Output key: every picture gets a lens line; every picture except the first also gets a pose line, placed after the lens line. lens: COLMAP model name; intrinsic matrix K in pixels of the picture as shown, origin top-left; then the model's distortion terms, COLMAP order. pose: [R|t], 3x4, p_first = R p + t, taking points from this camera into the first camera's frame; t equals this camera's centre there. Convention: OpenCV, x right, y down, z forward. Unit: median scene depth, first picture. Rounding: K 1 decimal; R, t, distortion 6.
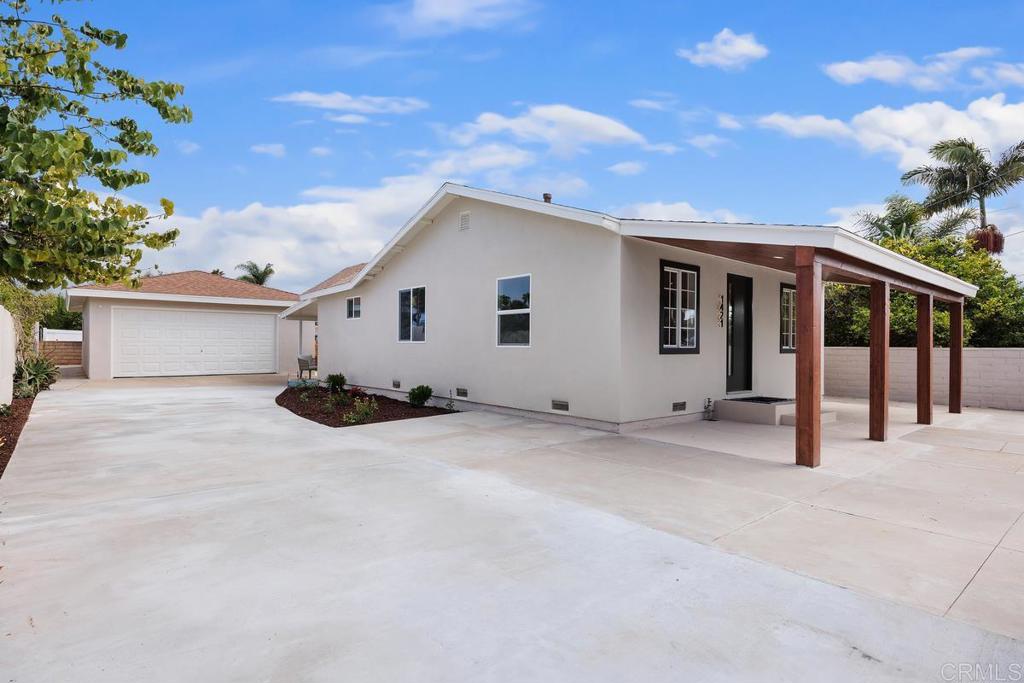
lens RADIAL K [[539.4, 0, 513.5], [0, 539.4, 343.9], [0, 0, 1]] dist [-0.000558, 0.000026]
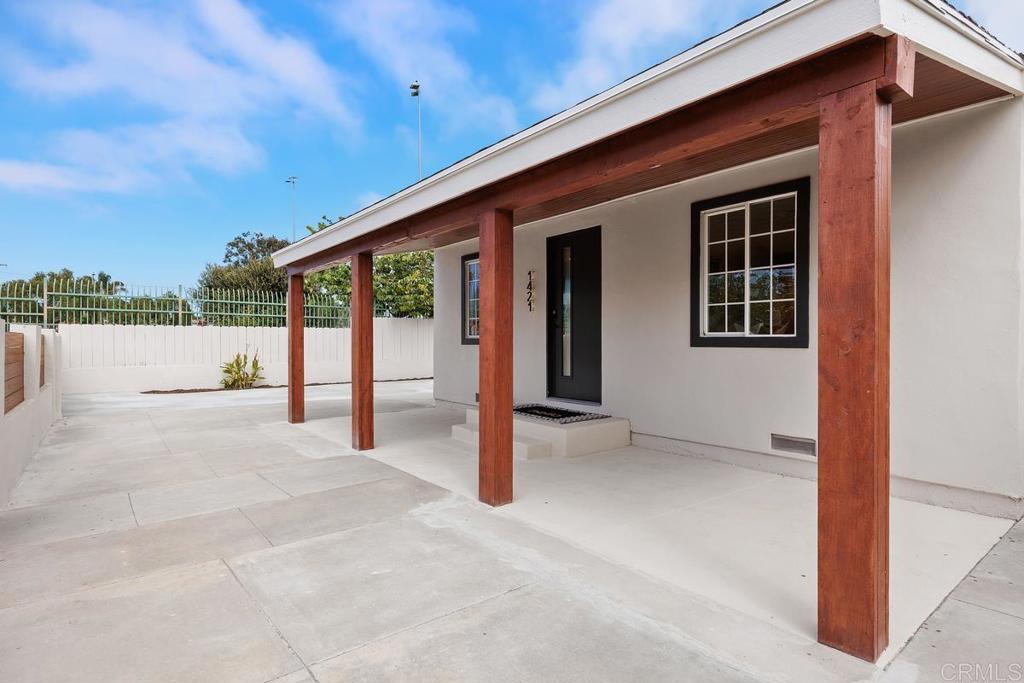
lens RADIAL K [[539.4, 0, 513.0], [0, 539.4, 343.4], [0, 0, 1]] dist [-0.000558, 0.000026]
pose [[-0.035695, -0.003060, -0.999358, 0.906146], [0.010925, 0.999934, -0.003452, 0.013788], [0.999303, -0.011041, -0.035659, 0.772101]]
